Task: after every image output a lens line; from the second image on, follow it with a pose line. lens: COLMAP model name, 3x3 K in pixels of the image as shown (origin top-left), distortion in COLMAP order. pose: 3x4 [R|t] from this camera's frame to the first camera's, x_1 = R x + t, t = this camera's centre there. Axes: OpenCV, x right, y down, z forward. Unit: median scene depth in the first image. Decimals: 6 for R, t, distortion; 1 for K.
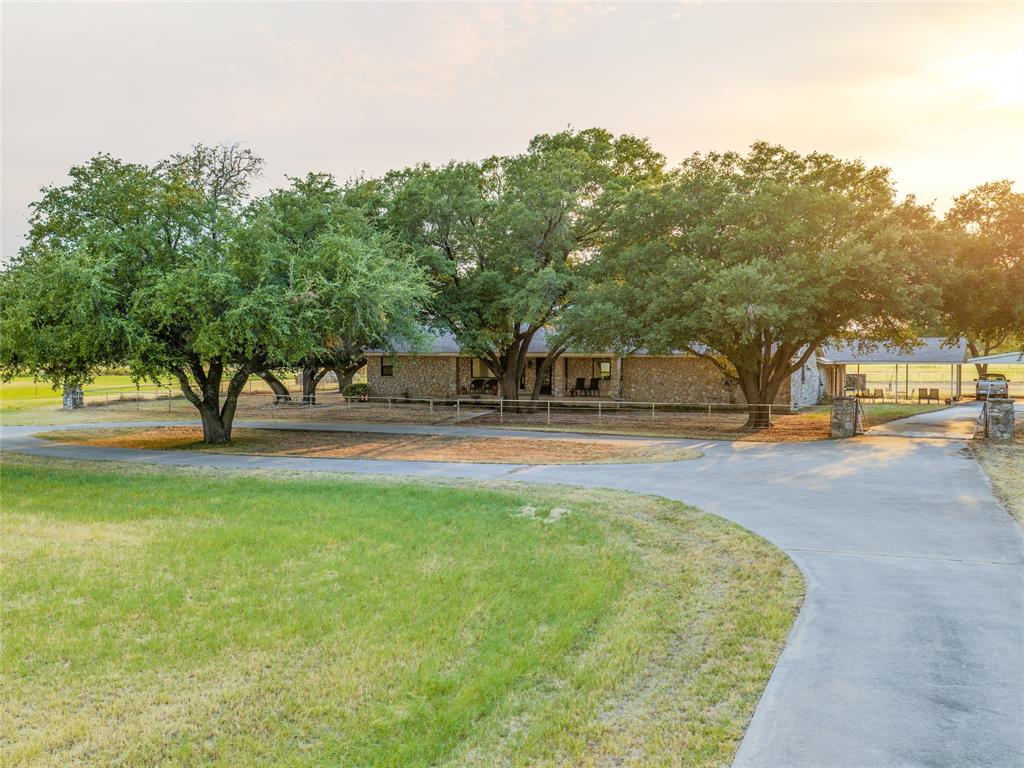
lens RADIAL K [[964.5, 0, 512.0], [0, 964.5, 384.0], [0, 0, 1]] dist [0.007049, -0.001120]
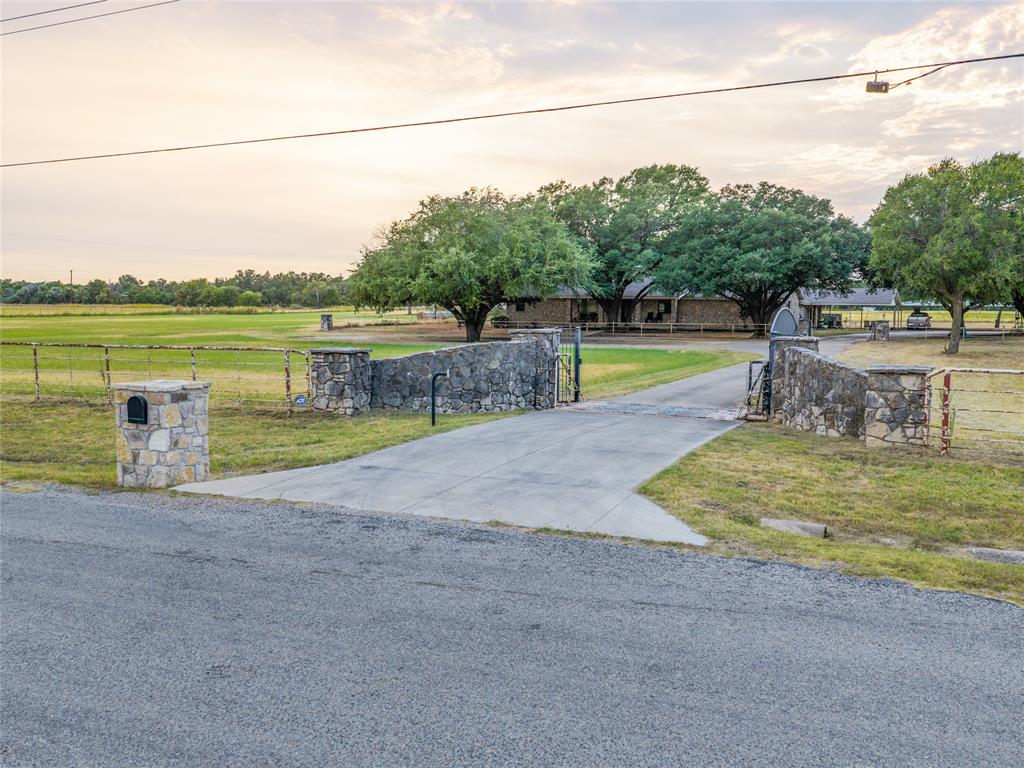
lens RADIAL K [[964.5, 0, 512.0], [0, 964.5, 384.0], [0, 0, 1]] dist [0.007049, -0.001120]
pose [[0.999929, 0.007054, -0.009623, -0.204347], [-0.006511, 0.998445, 0.055363, 0.036920], [0.009999, -0.055296, 0.998420, -0.871675]]
